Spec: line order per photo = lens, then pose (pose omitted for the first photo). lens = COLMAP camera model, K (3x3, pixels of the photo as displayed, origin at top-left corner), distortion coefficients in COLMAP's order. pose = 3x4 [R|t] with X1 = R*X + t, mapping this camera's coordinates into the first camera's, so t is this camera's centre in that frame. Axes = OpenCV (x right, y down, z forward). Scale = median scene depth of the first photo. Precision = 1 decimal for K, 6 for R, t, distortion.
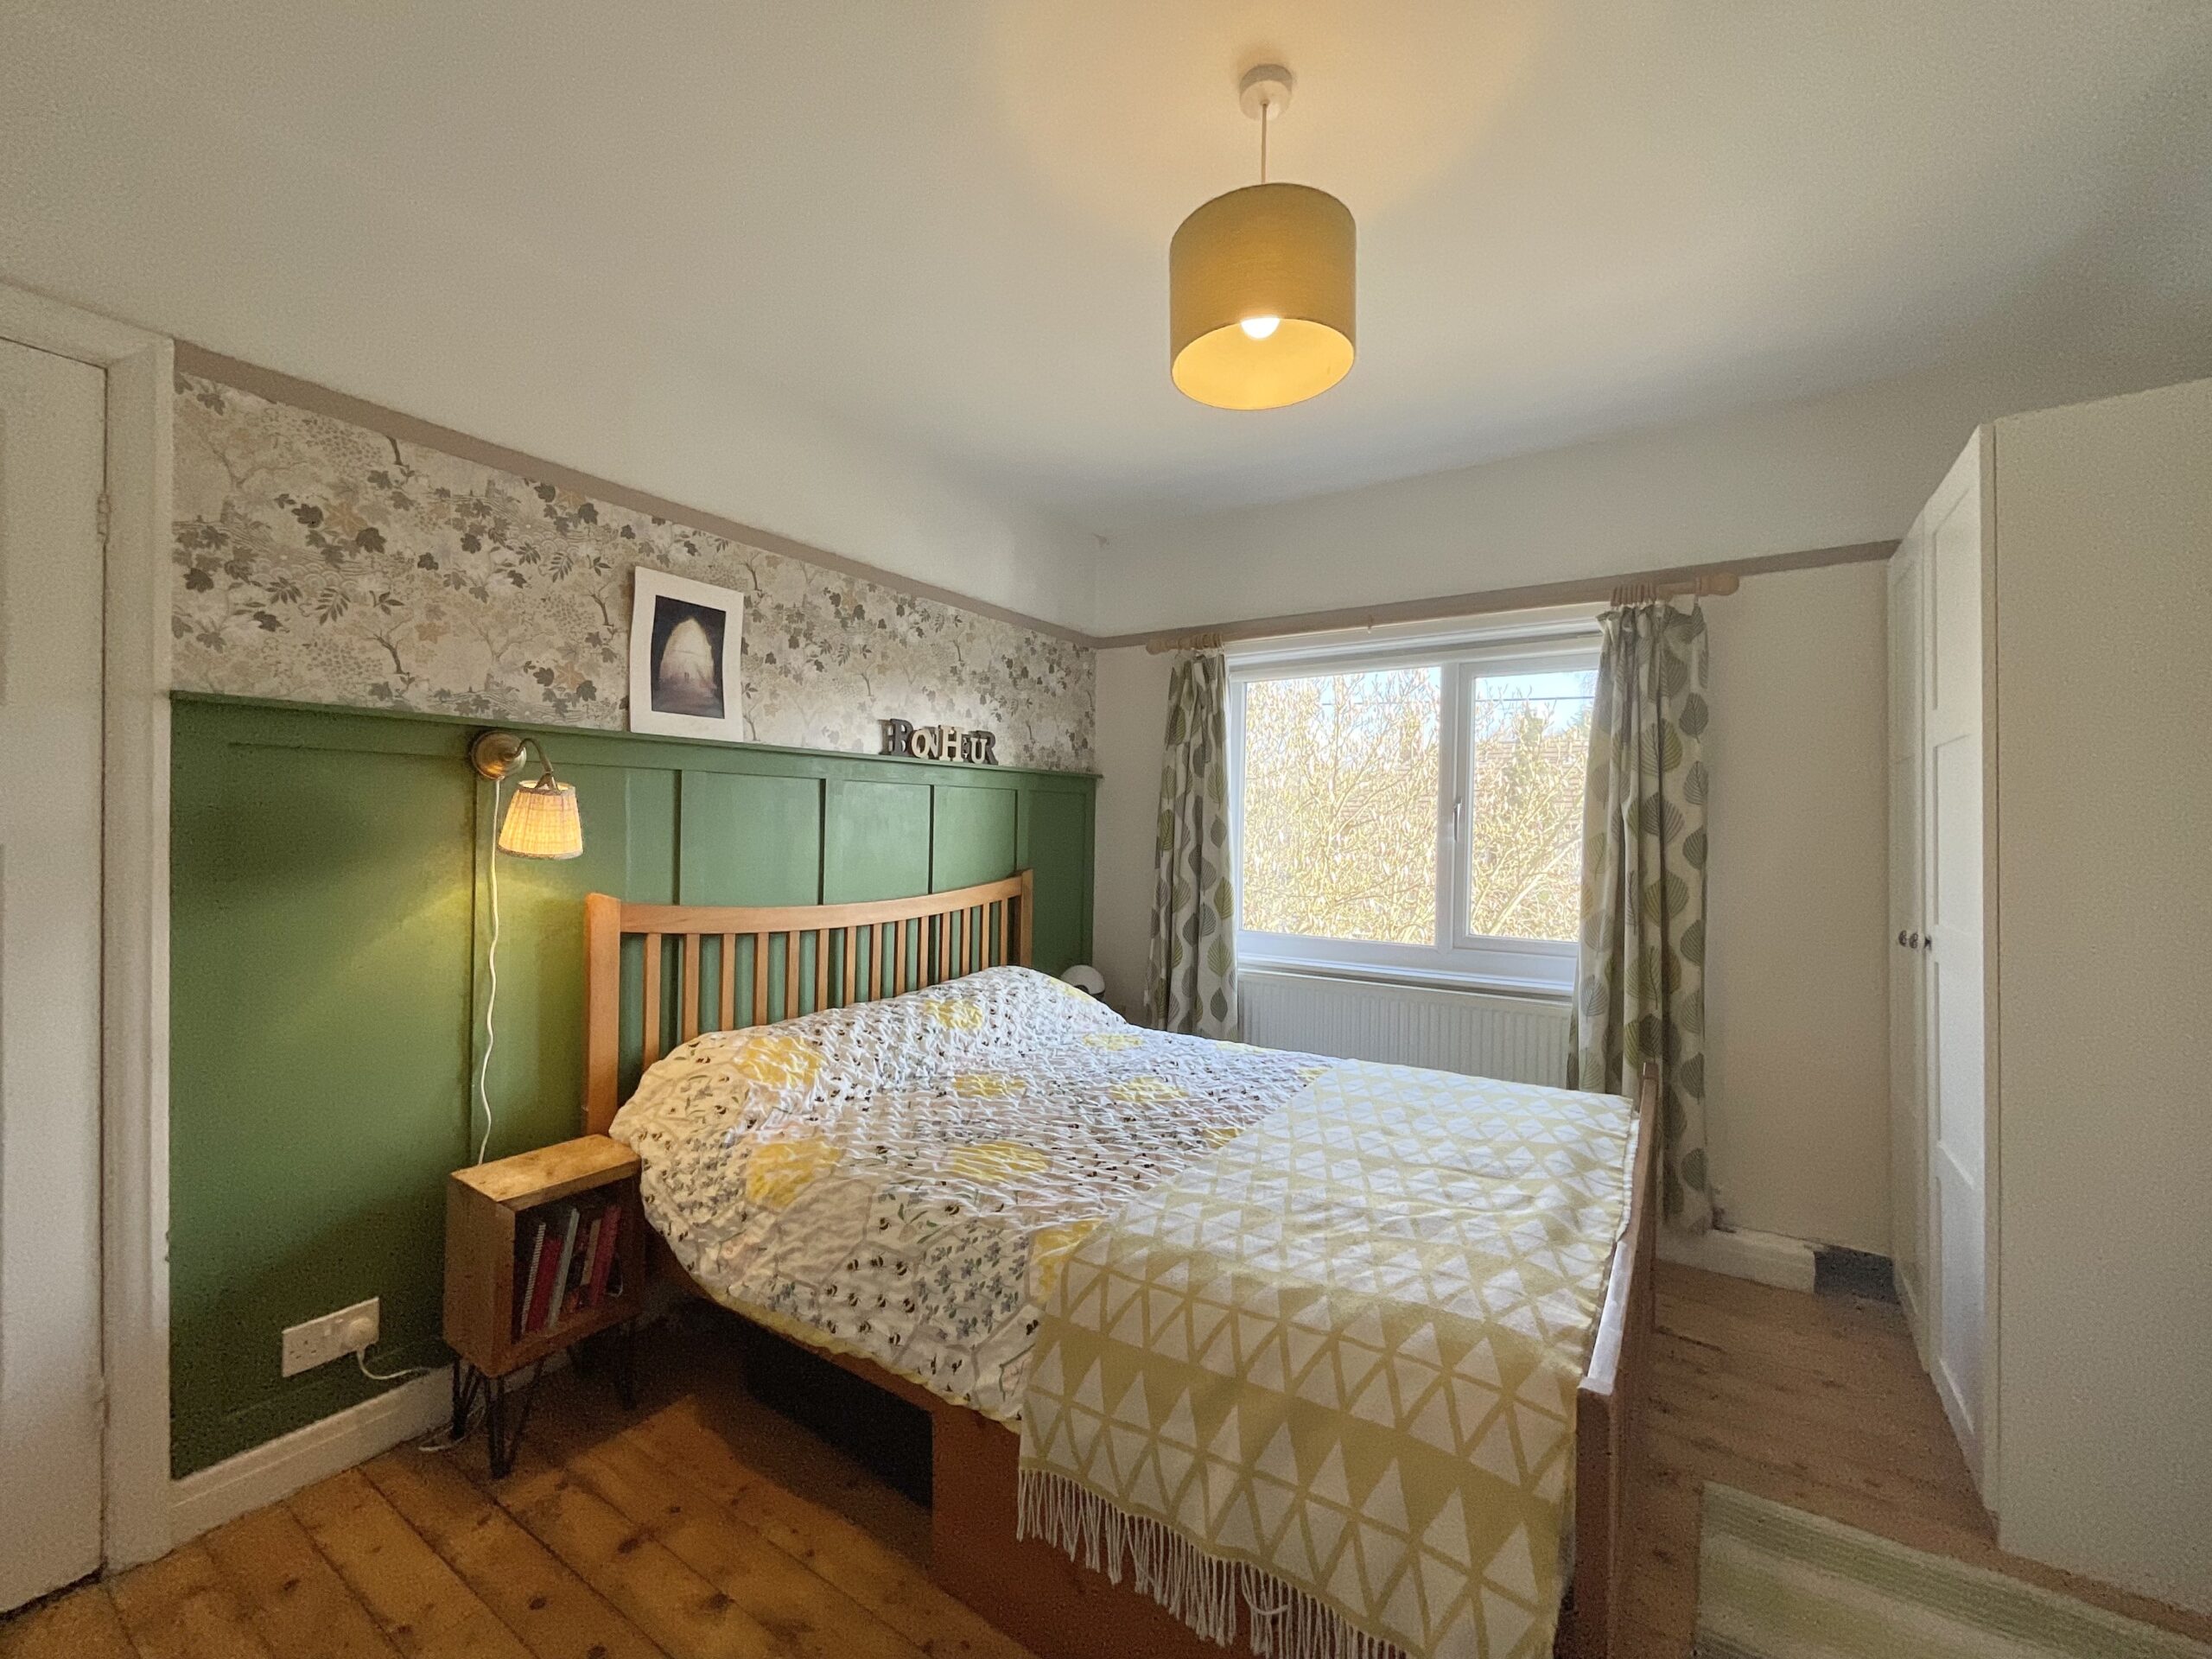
lens RADIAL K [[899.7, 0, 1105.2], [0, 899.7, 818.3], [0, 0, 1]] dist [0.001762, 0.000889]
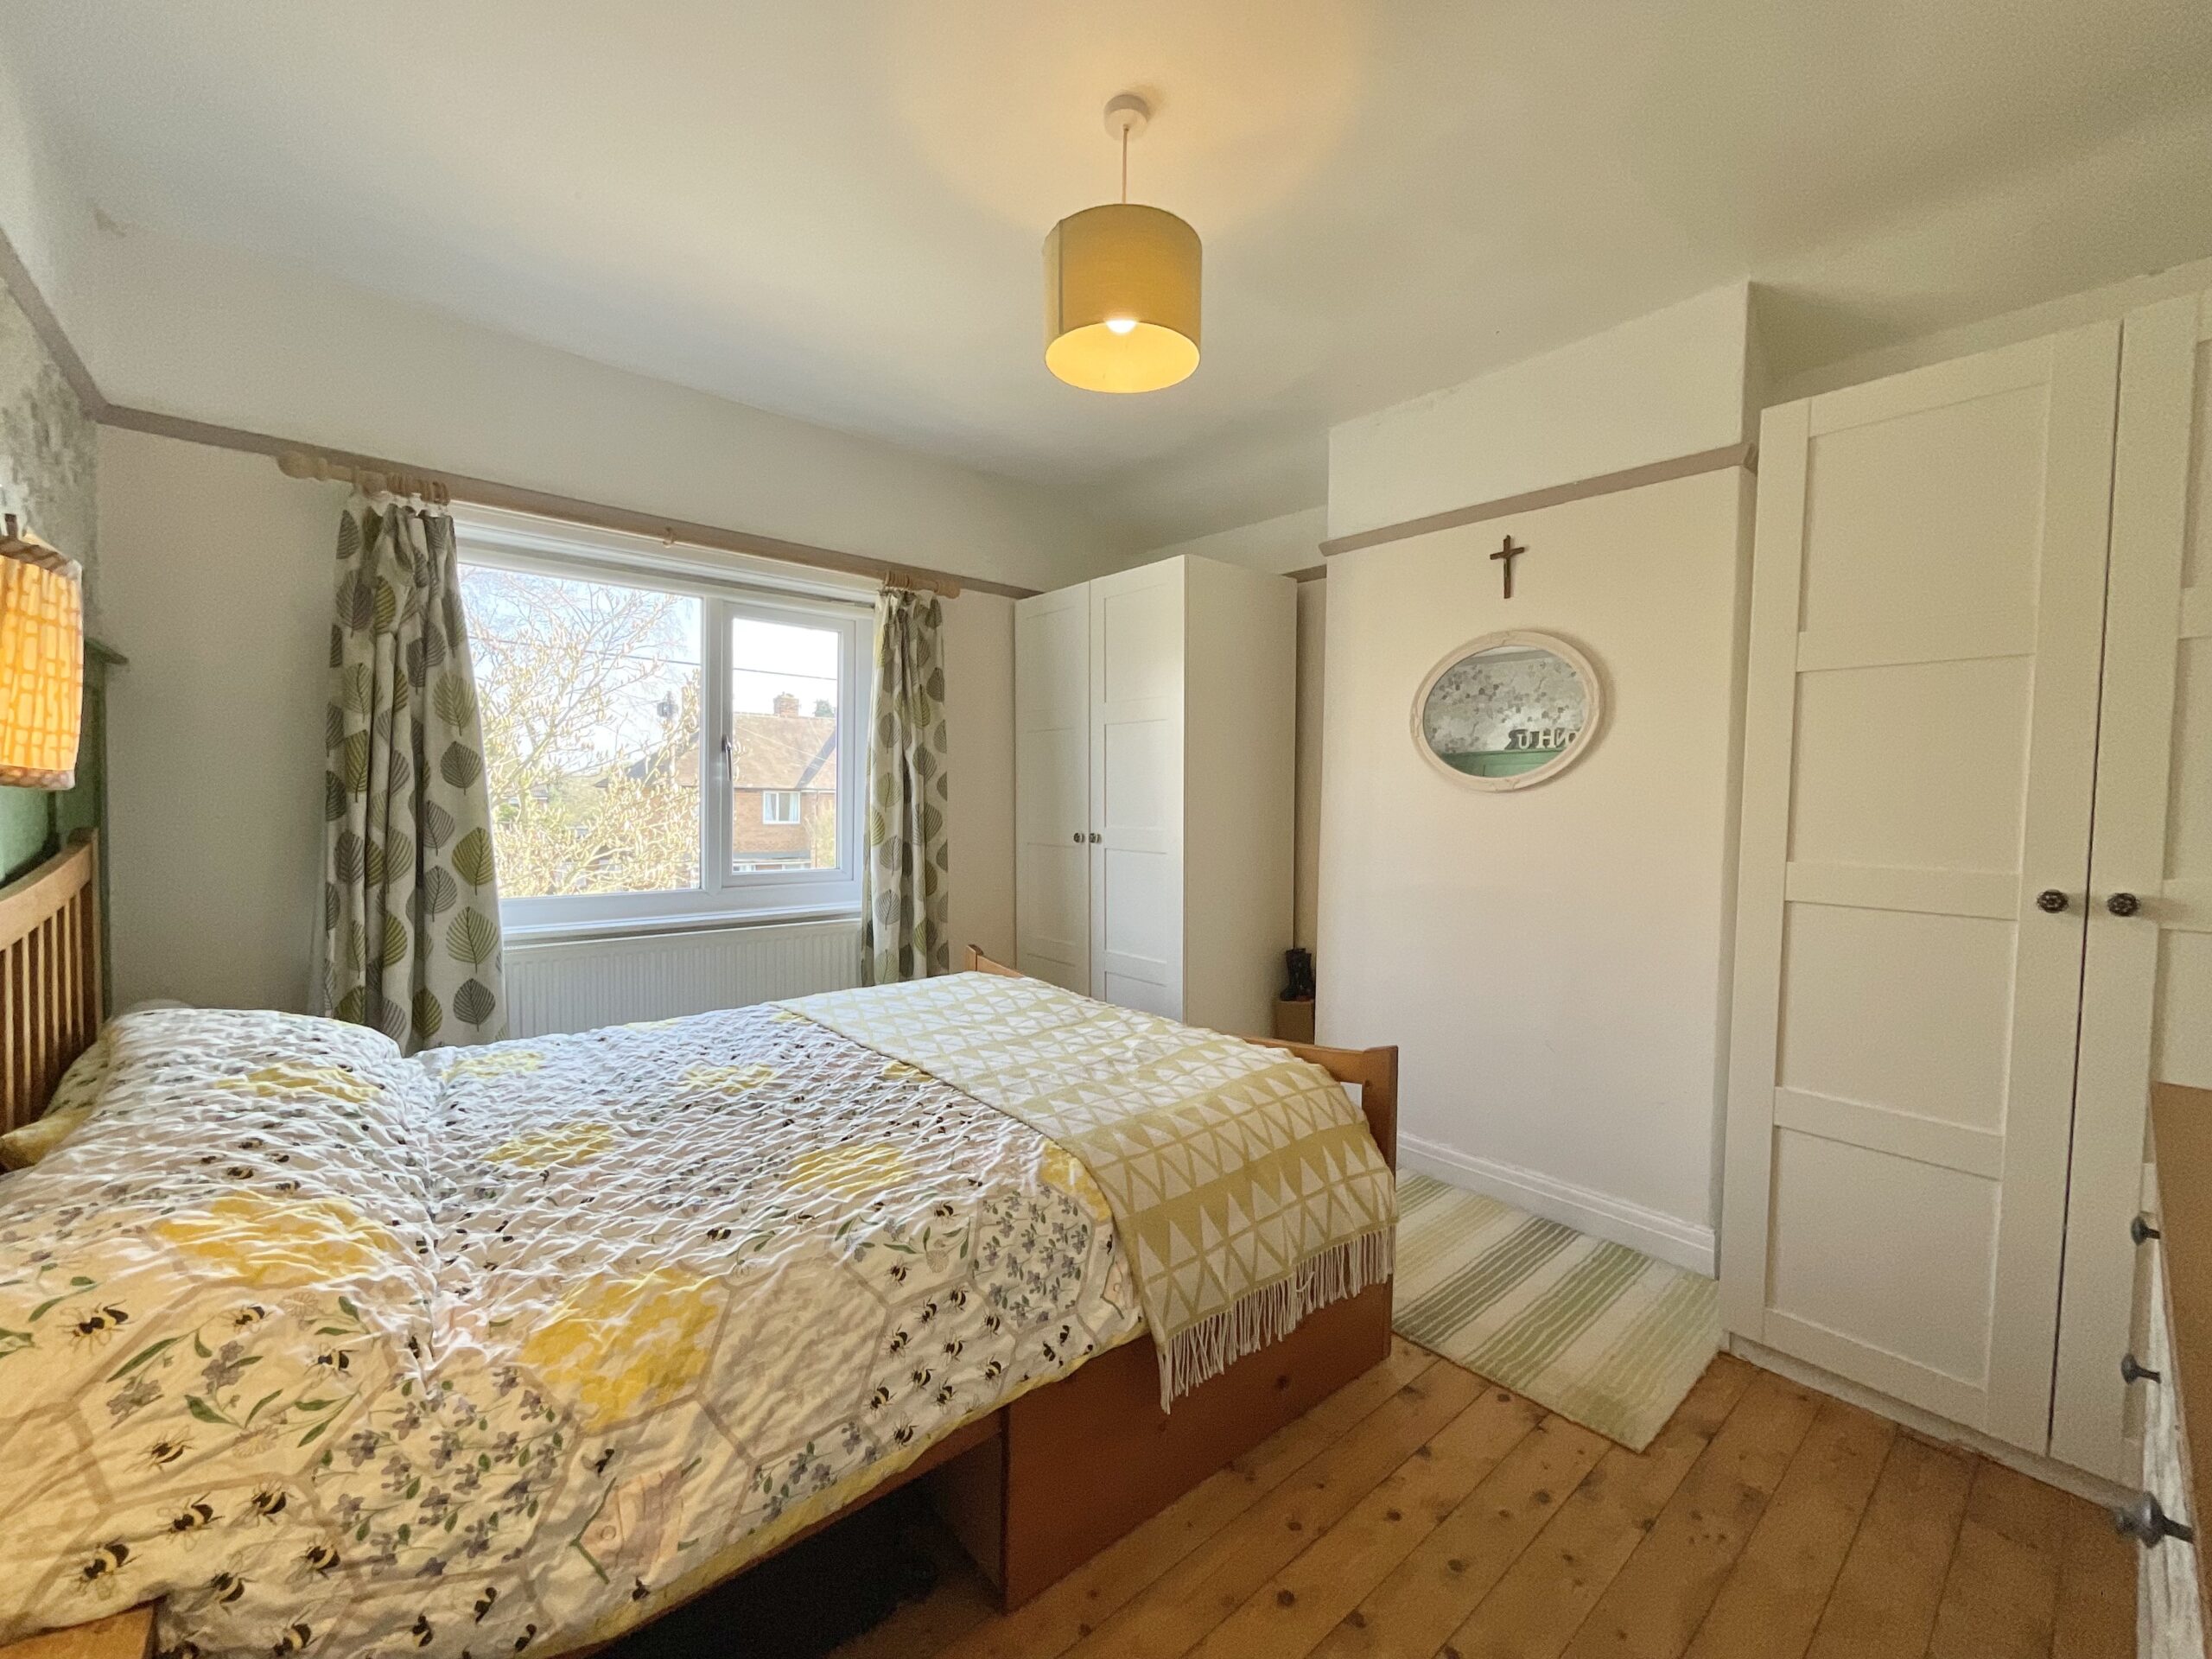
lens RADIAL K [[899.7, 0, 1100.2], [0, 899.7, 828.7], [0, 0, 1]] dist [0.001762, 0.000889]
pose [[0.276647, -0.041443, 0.960078, -0.793176], [-0.016506, 0.998717, 0.047867, 0.040837], [-0.960830, -0.029090, 0.275608, 0.571386]]
